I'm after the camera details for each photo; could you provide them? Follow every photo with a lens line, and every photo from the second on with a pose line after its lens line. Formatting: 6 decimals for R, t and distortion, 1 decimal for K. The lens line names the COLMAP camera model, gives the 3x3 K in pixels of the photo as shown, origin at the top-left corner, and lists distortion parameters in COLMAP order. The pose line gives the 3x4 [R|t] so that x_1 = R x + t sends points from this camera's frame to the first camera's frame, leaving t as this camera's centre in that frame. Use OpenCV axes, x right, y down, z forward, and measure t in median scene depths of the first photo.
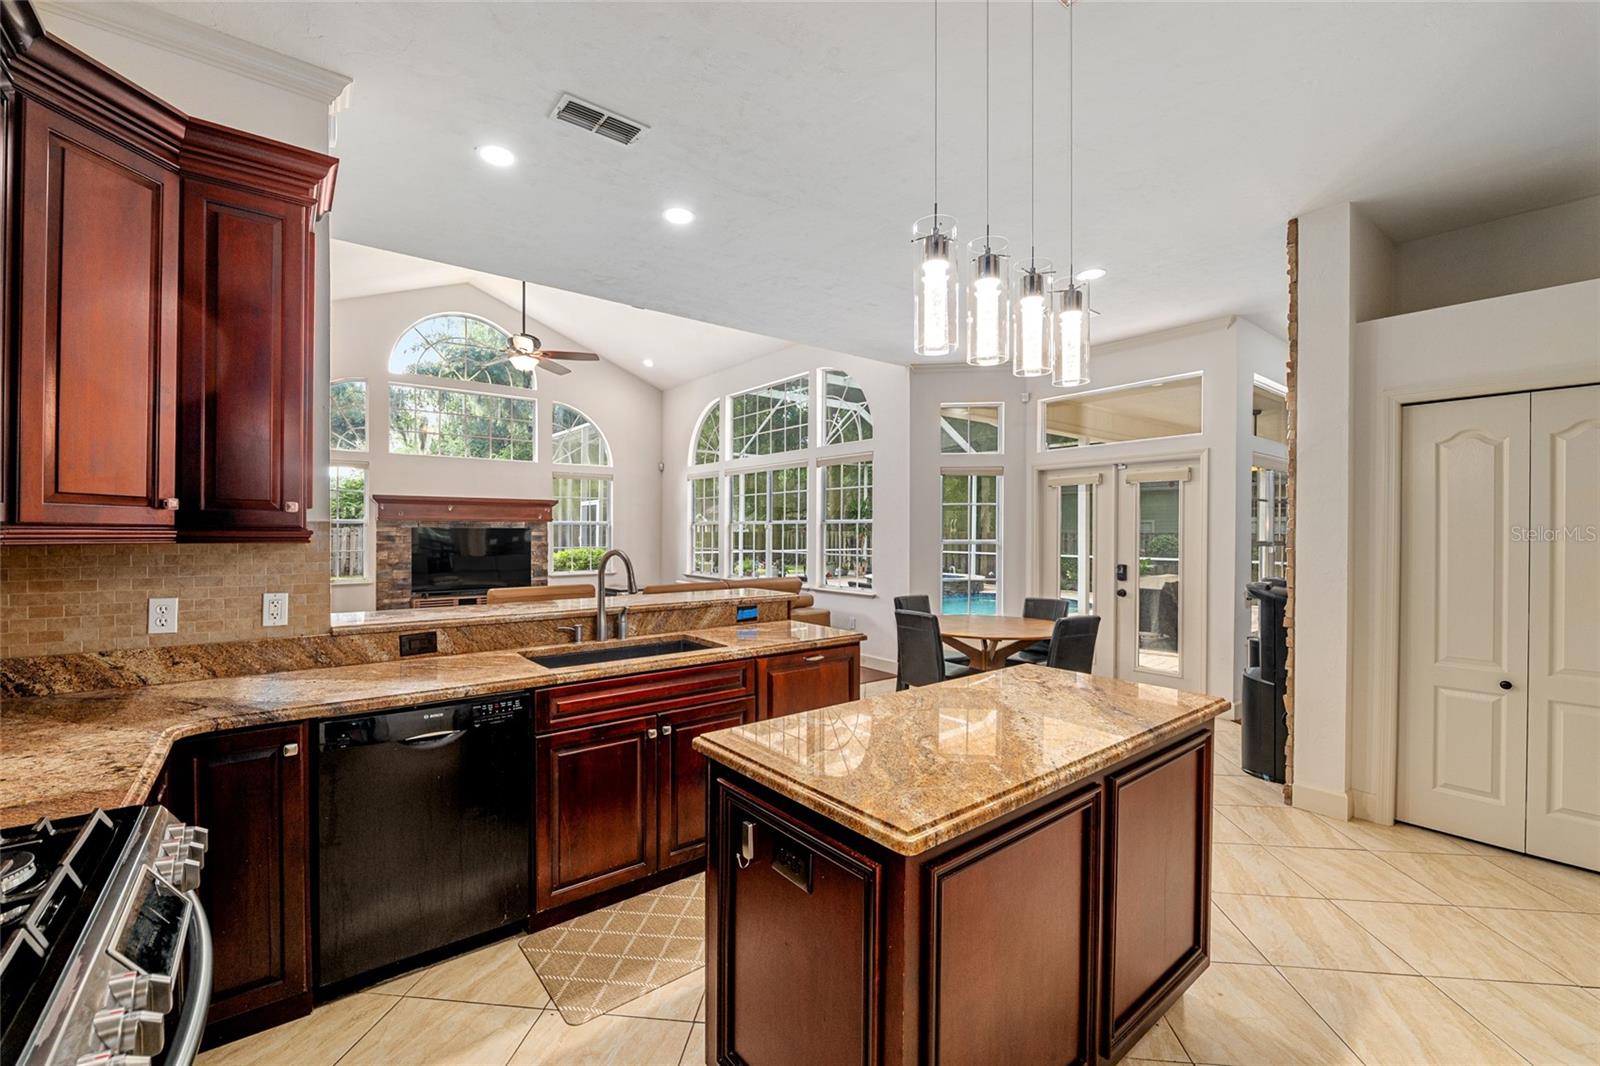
lens RADIAL K [[654.5, 0, 799.7], [0, 654.5, 534.5], [0, 0, 1]] dist [-0.013948, 0.000180]
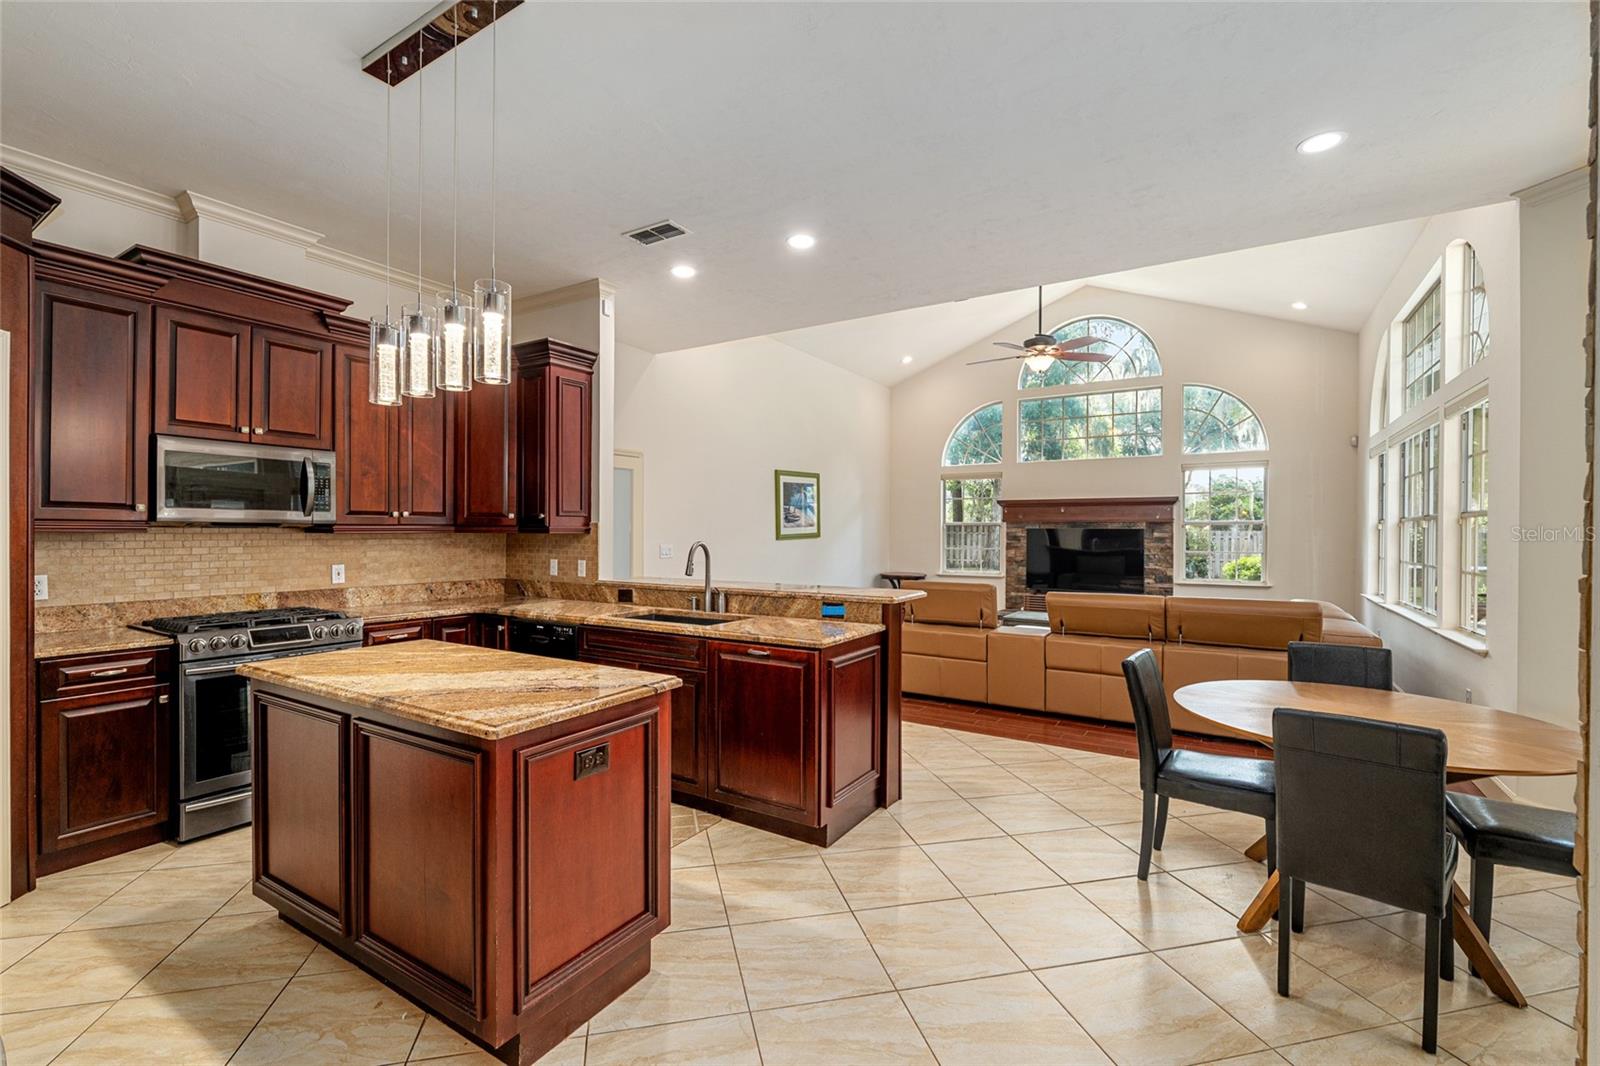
lens RADIAL K [[694.7, 0, 803.7], [0, 694.7, 530.8], [0, 0, 1]] dist [-0.001086, -0.000079]
pose [[0.352377, -0.001575, -0.935857, 0.366719], [-0.008815, 0.999949, -0.005003, 0.002220], [0.935817, 0.010013, 0.352345, 0.238355]]
